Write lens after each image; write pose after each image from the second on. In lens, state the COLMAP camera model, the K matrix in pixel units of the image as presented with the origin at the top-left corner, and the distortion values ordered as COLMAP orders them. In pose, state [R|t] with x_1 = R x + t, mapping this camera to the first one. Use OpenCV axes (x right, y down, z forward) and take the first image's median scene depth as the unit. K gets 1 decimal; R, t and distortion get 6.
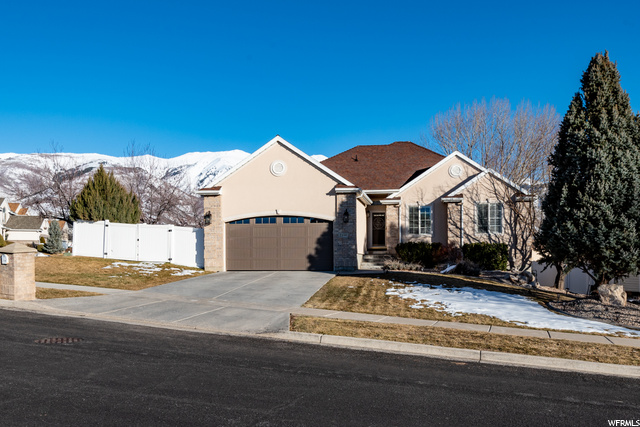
lens RADIAL K [[715.3, 0, 319.4], [0, 715.3, 215.9], [0, 0, 1]] dist [-0.000044, 0.000000]
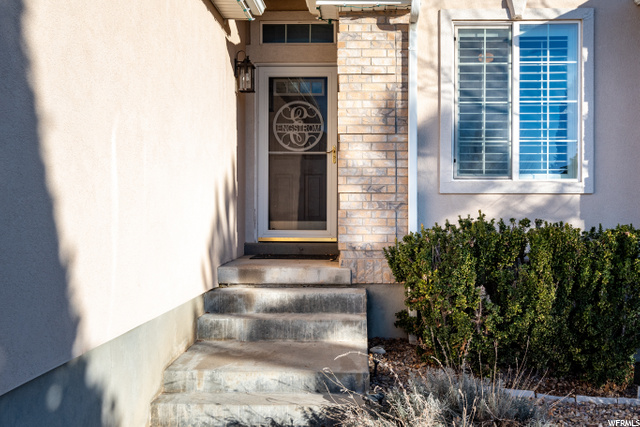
lens RADIAL K [[650.7, 0, 319.8], [0, 650.7, 211.8], [0, 0, 1]] dist [0.012720, 0.000000]
pose [[0.994196, 0.006017, 0.107419, 0.074319], [-0.012154, 0.998325, 0.056572, 0.026917], [-0.106899, -0.057549, 0.992603, 0.870067]]
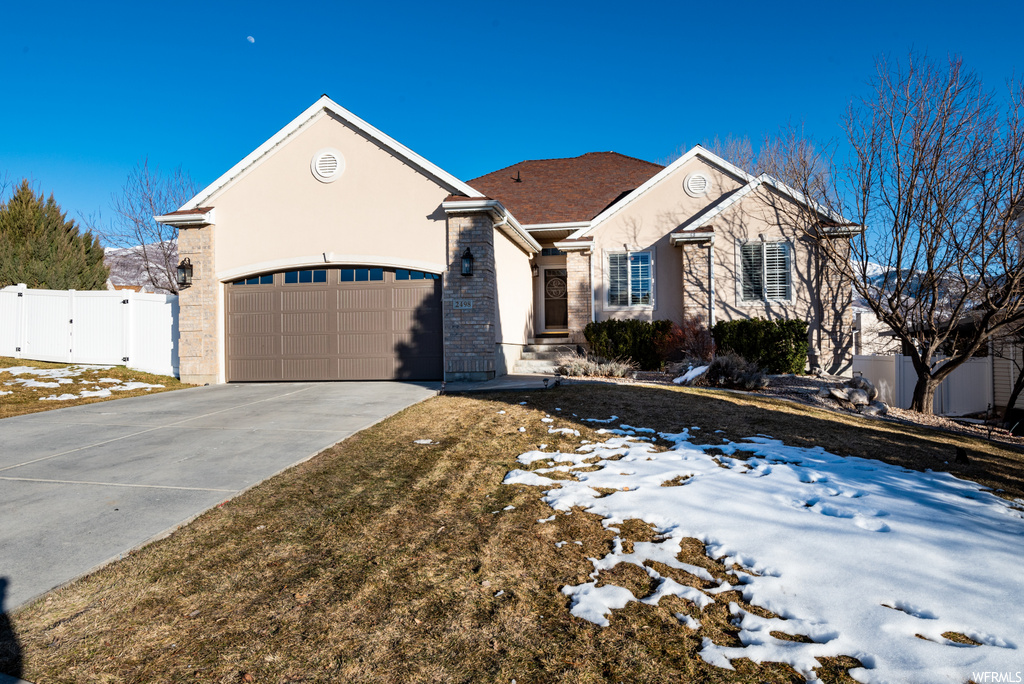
lens RADIAL K [[659.3, 0, 515.7], [0, 659.3, 338.4], [0, 0, 1]] dist [0.006546, 0.001356]
pose [[0.999105, -0.012230, -0.040488, 0.077910], [0.014047, 0.998893, 0.044893, 0.028063], [0.039894, -0.045422, 0.998171, 0.526247]]
